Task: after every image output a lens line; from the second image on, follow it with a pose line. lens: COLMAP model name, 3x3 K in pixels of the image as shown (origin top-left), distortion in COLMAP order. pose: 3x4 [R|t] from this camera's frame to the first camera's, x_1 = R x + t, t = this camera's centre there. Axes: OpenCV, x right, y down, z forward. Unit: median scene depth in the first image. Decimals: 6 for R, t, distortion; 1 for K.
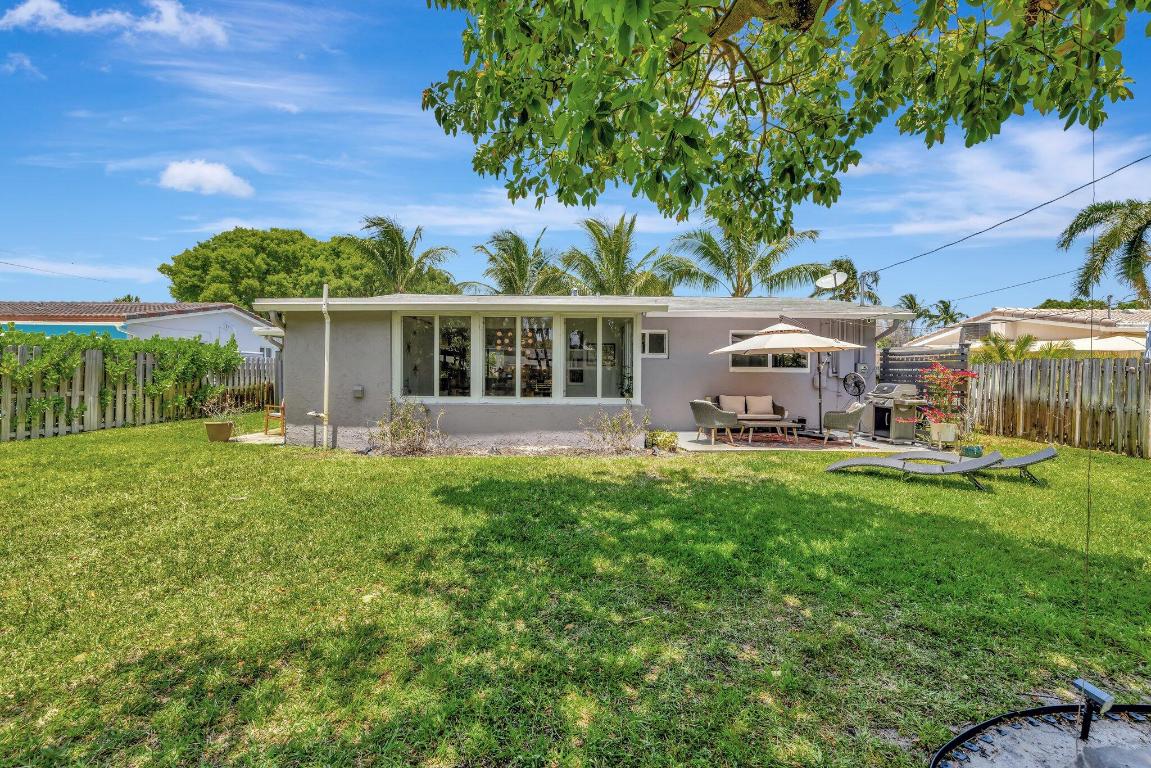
lens RADIAL K [[489.1, 0, 570.2], [0, 489.1, 378.4], [0, 0, 1]] dist [-0.001890, 0.002010]
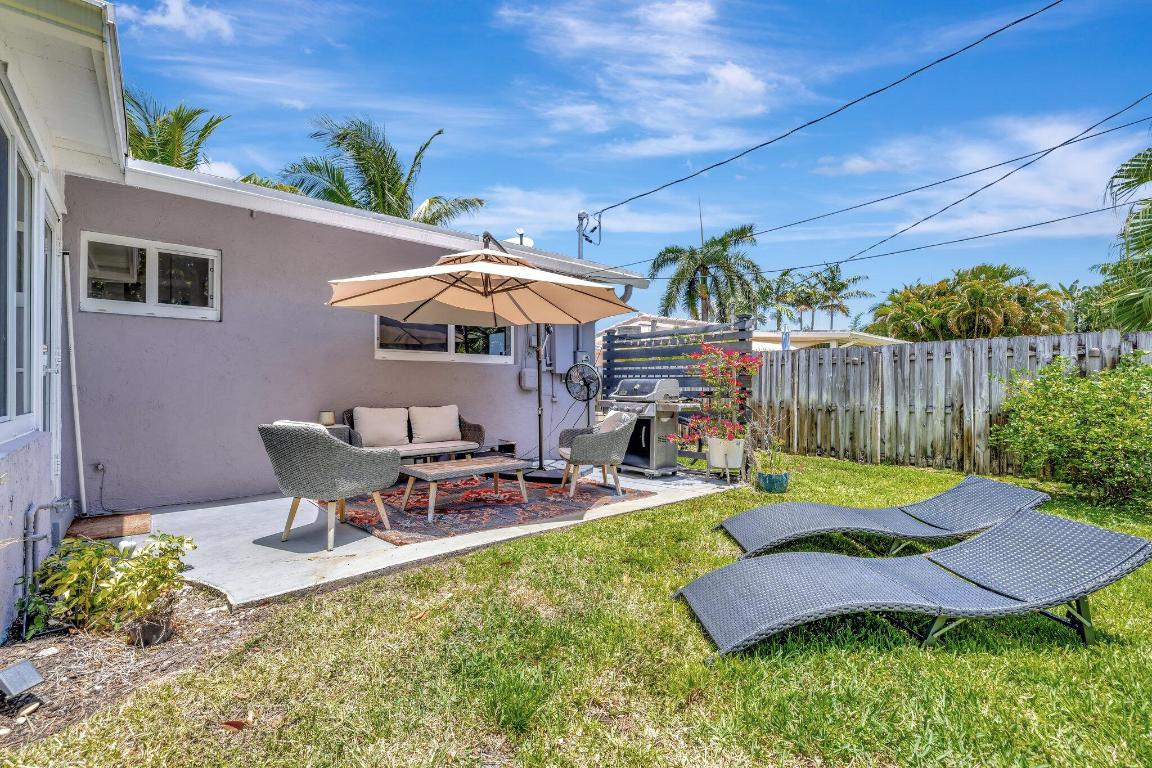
lens RADIAL K [[489.6, 0, 570.1], [0, 489.6, 383.9], [0, 0, 1]] dist [-0.001890, 0.002010]
pose [[0.763625, -0.001630, 0.645658, 0.171545], [0.013874, 0.999807, -0.013885, 0.022589], [-0.645511, 0.019561, 0.763500, 0.542002]]
